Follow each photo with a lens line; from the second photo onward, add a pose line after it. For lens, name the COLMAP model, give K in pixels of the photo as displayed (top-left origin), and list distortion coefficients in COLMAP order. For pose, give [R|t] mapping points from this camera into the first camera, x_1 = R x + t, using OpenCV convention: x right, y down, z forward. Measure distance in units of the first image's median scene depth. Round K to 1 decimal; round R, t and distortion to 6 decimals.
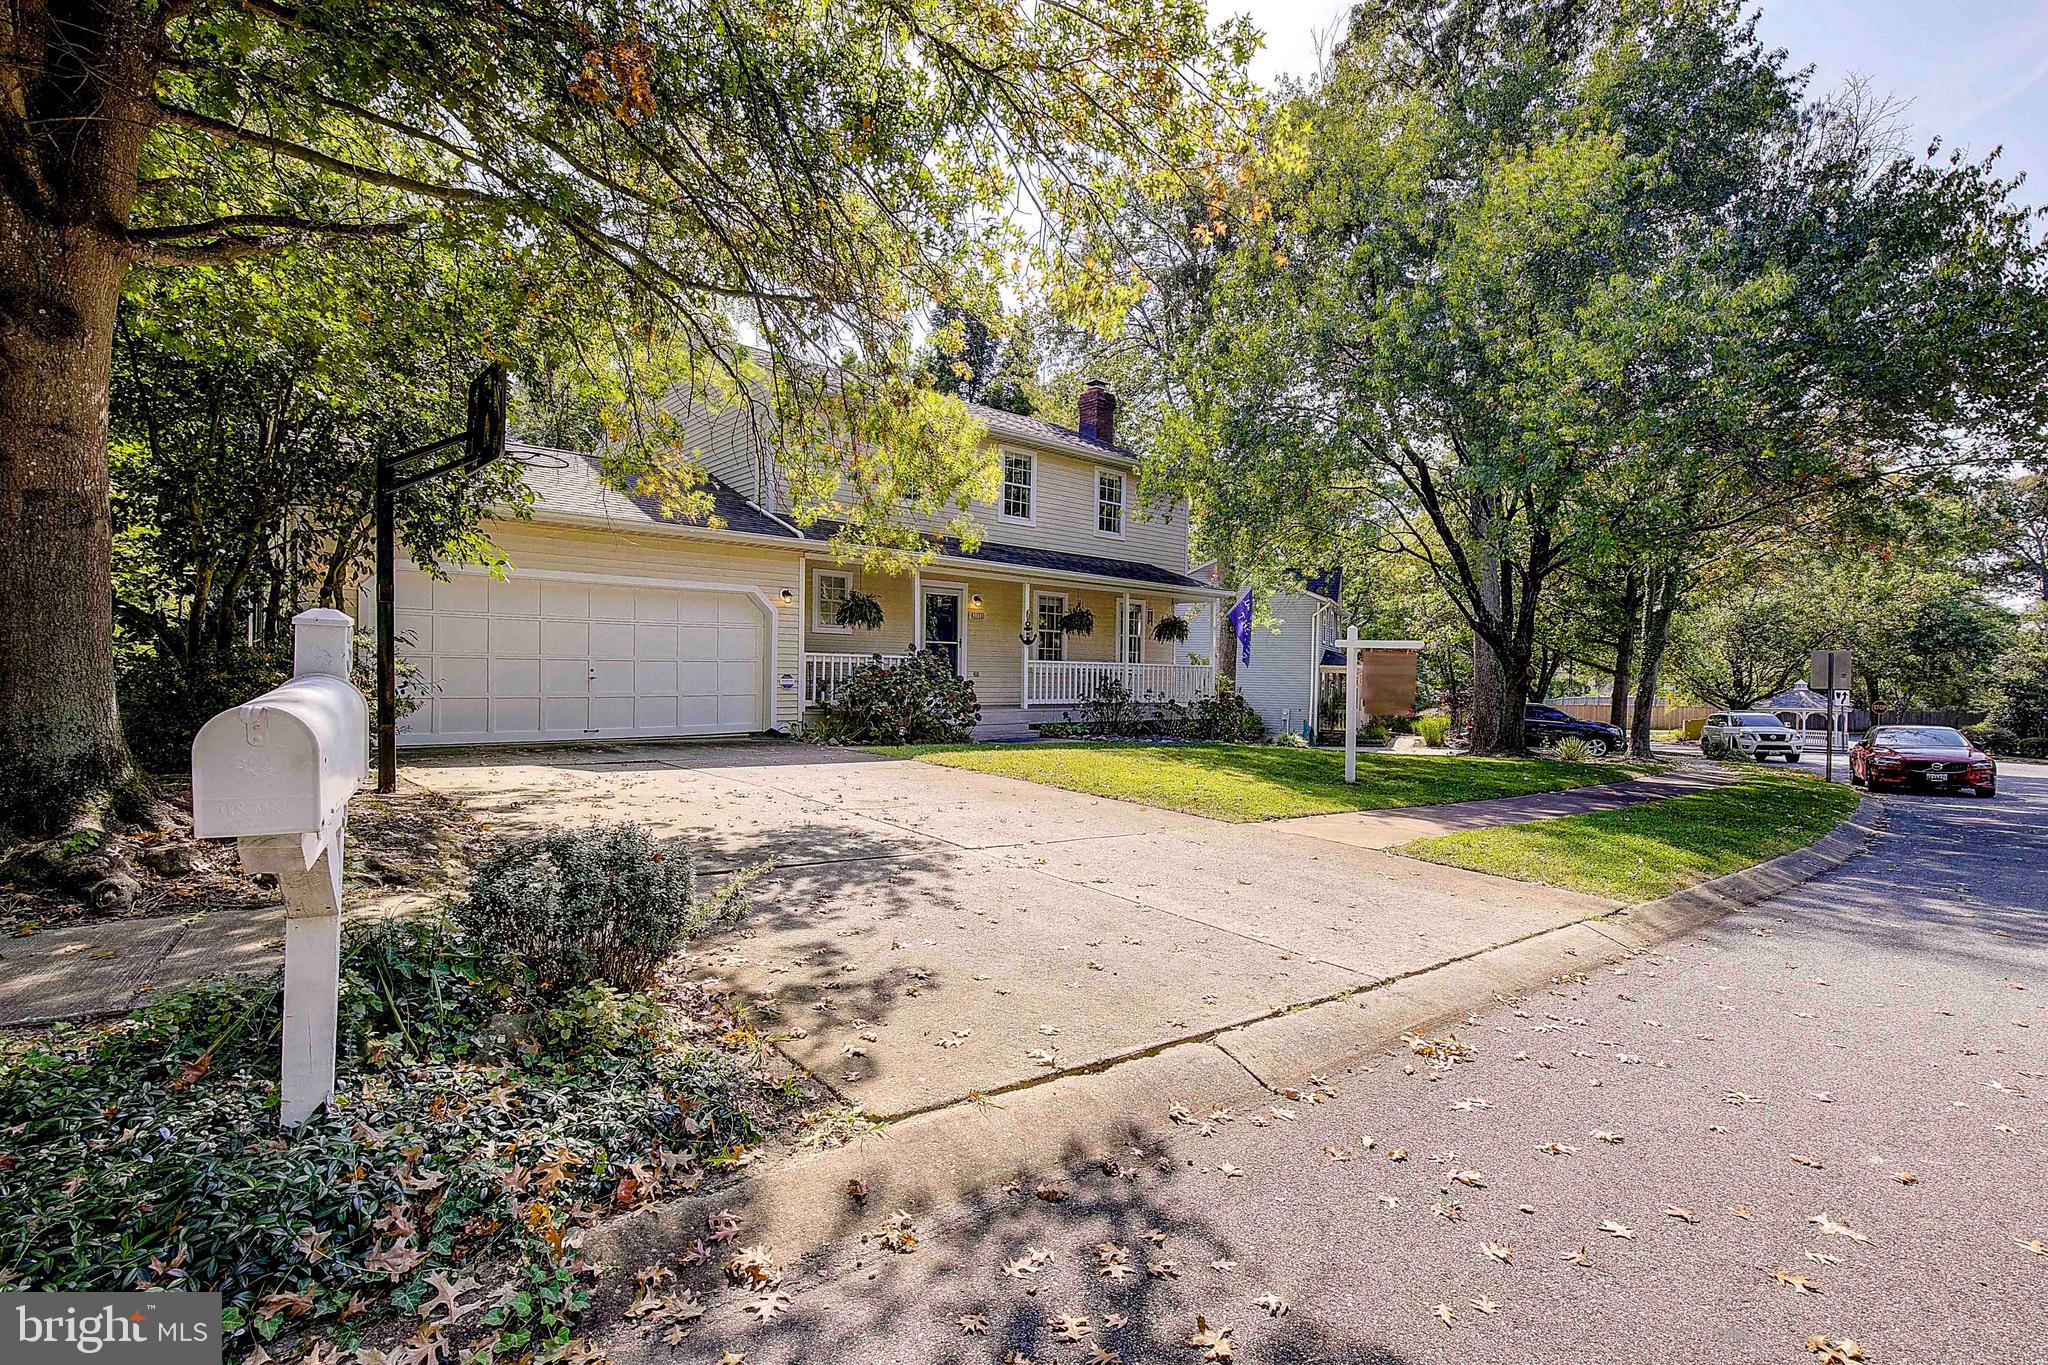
lens RADIAL K [[961.6, 0, 1030.7], [0, 961.6, 695.1], [0, 0, 1]] dist [-0.012293, 0.000533]
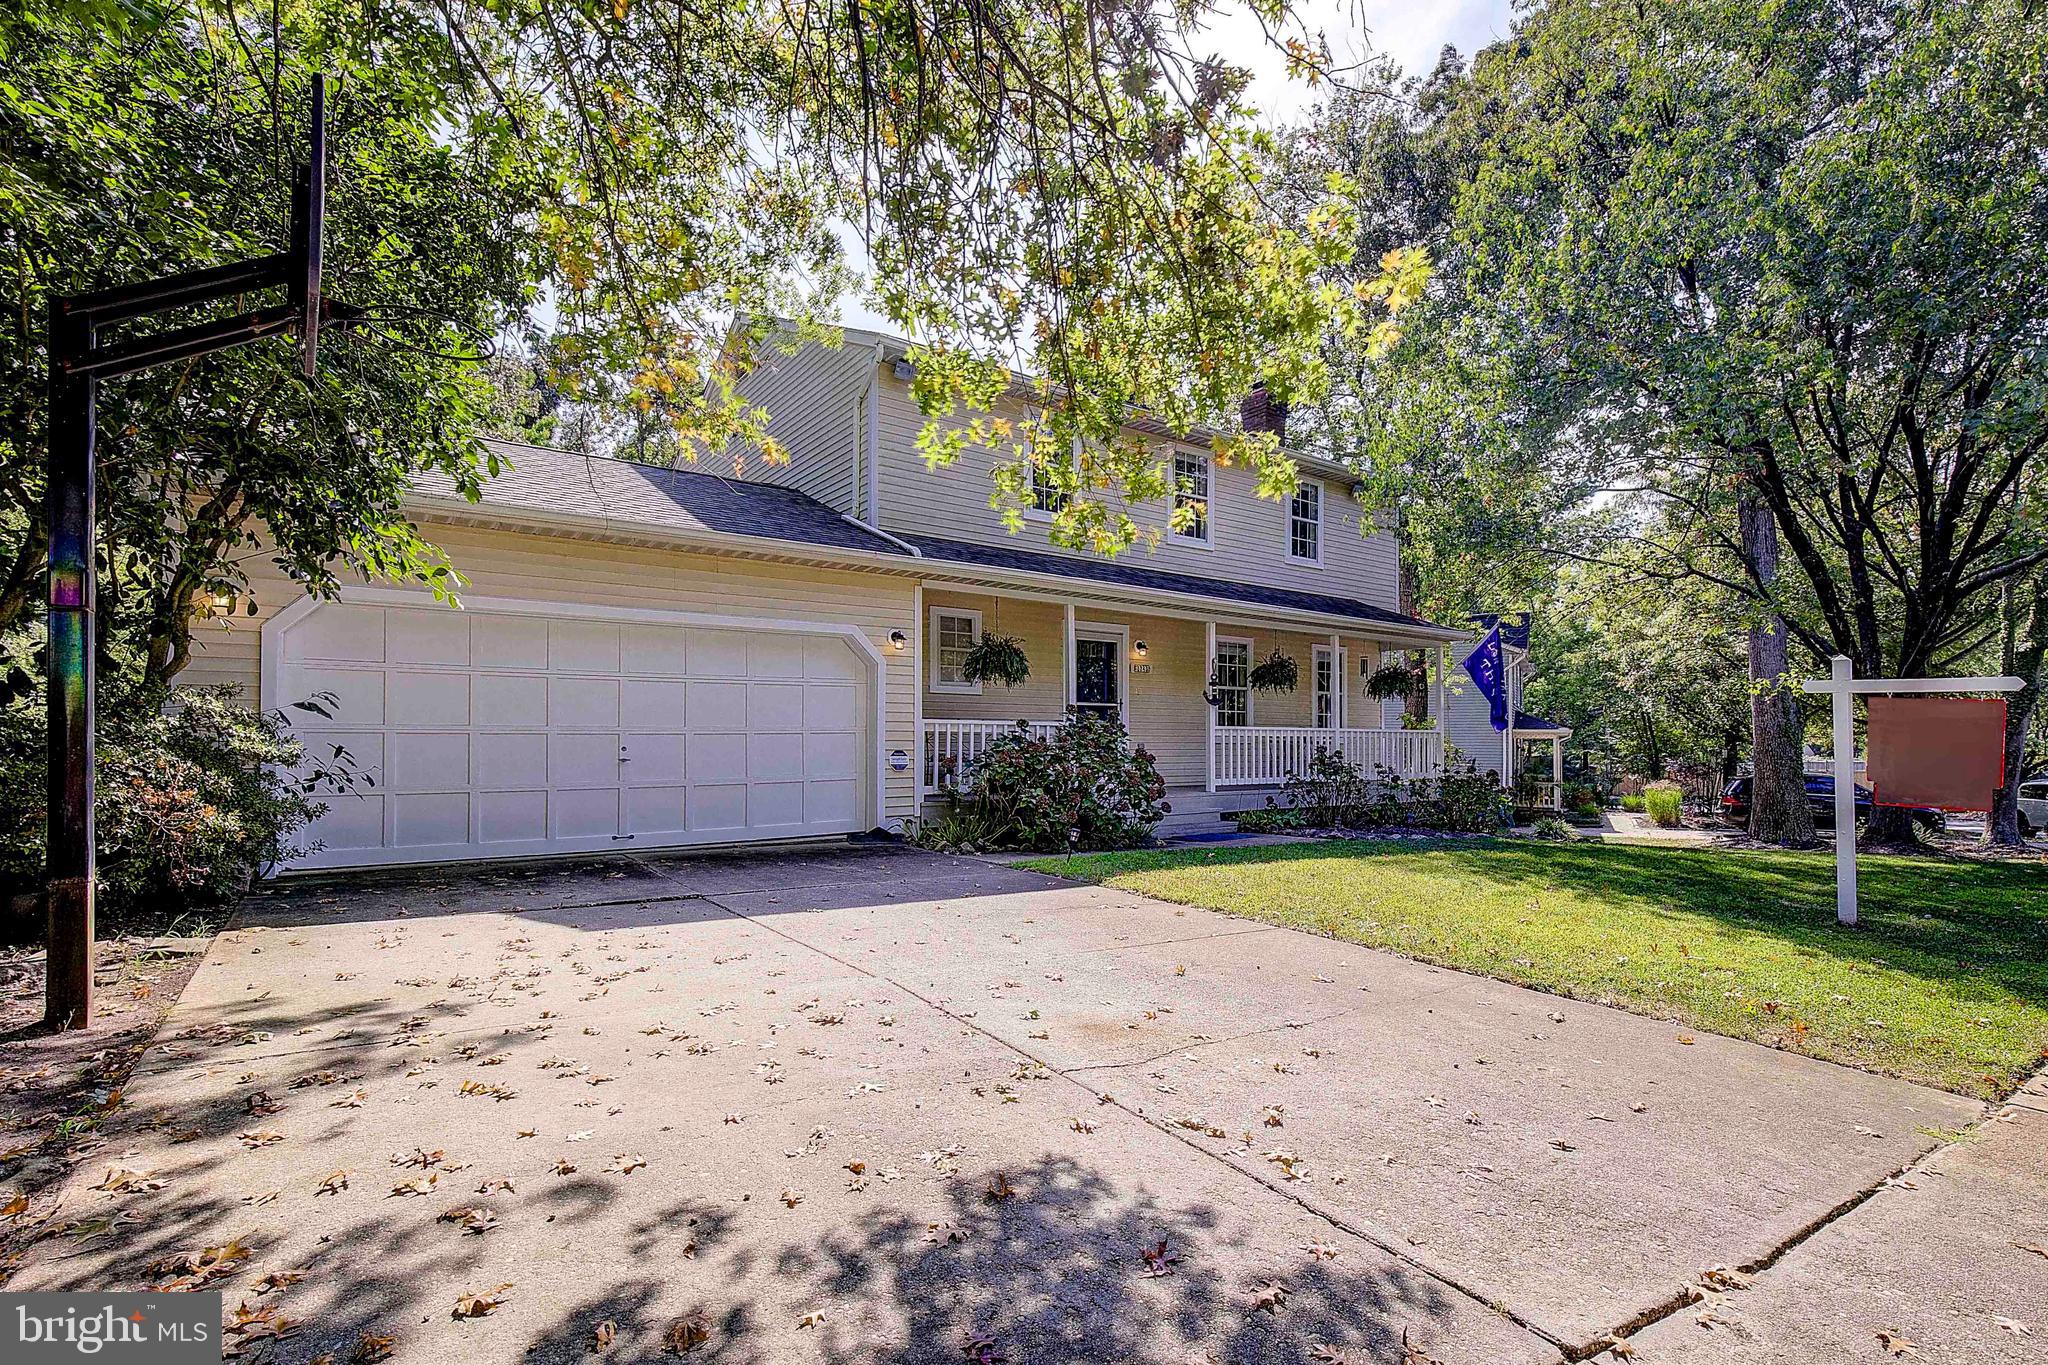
lens RADIAL K [[961.6, 0, 1008.4], [0, 961.6, 739.4], [0, 0, 1]] dist [-0.012293, 0.000533]
pose [[0.992299, -0.015555, -0.122887, -0.080165], [0.012033, 0.999497, -0.029354, -0.007246], [0.123282, 0.027649, 0.991986, 0.285560]]
